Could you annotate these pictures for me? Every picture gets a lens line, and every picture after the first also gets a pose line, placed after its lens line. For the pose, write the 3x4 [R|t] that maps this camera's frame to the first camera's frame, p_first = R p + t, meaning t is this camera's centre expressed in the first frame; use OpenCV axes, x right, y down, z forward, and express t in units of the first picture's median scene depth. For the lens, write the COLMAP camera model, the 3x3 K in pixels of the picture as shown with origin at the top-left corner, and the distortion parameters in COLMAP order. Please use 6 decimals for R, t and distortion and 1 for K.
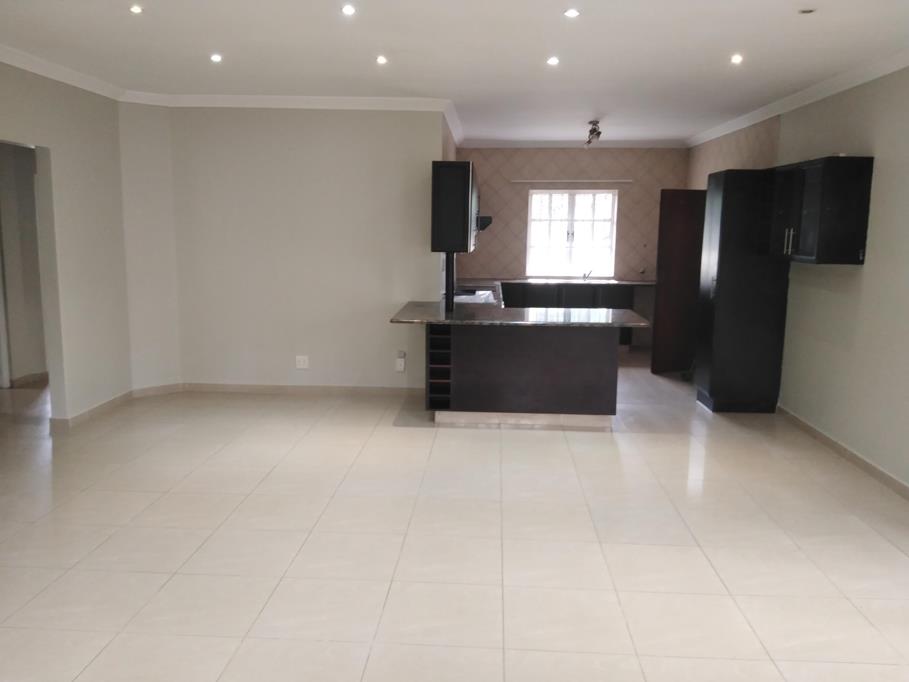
lens RADIAL K [[714.6, 0, 454.5], [0, 714.6, 341.0], [0, 0, 1]] dist [0.106344, -0.168113]
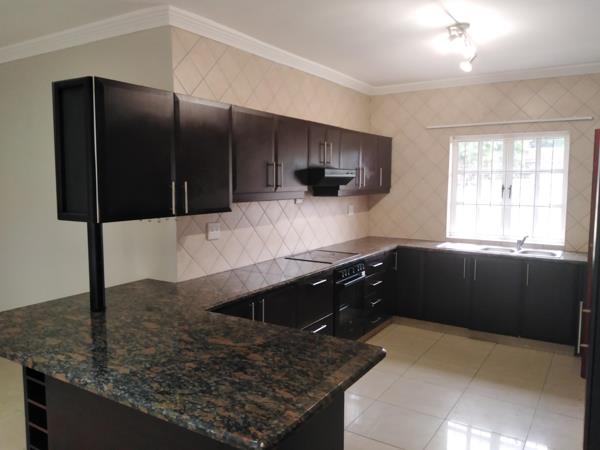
lens RADIAL K [[471.7, 0, 300.0], [0, 471.7, 225.0], [0, 0, 1]] dist [0.106344, -0.168113]
pose [[0.872822, 0.037308, -0.486610, 0.225283], [-0.068364, 0.996589, -0.046215, -0.069960], [0.483226, 0.073605, 0.872396, 0.436745]]
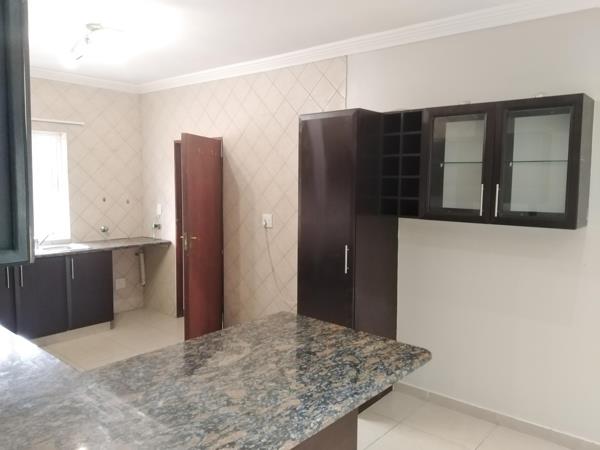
lens RADIAL K [[471.7, 0, 300.0], [0, 471.7, 225.0], [0, 0, 1]] dist [0.106344, -0.168113]
pose [[0.612496, -0.082303, 0.786177, -0.044884], [0.123833, 0.992275, 0.007403, -0.077402], [-0.780714, 0.092821, 0.617957, 0.464793]]
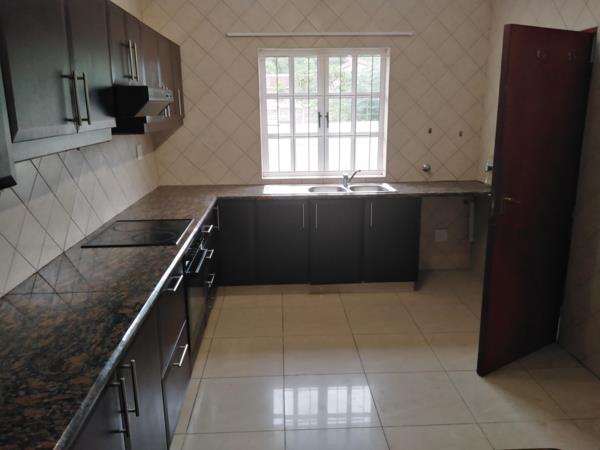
lens RADIAL K [[471.7, 0, 300.0], [0, 471.7, 225.0], [0, 0, 1]] dist [0.106344, -0.168113]
pose [[0.993204, -0.047785, 0.106123, 0.087884], [0.037916, 0.994931, 0.093139, -0.090155], [-0.110036, -0.088482, 0.989981, 0.551791]]
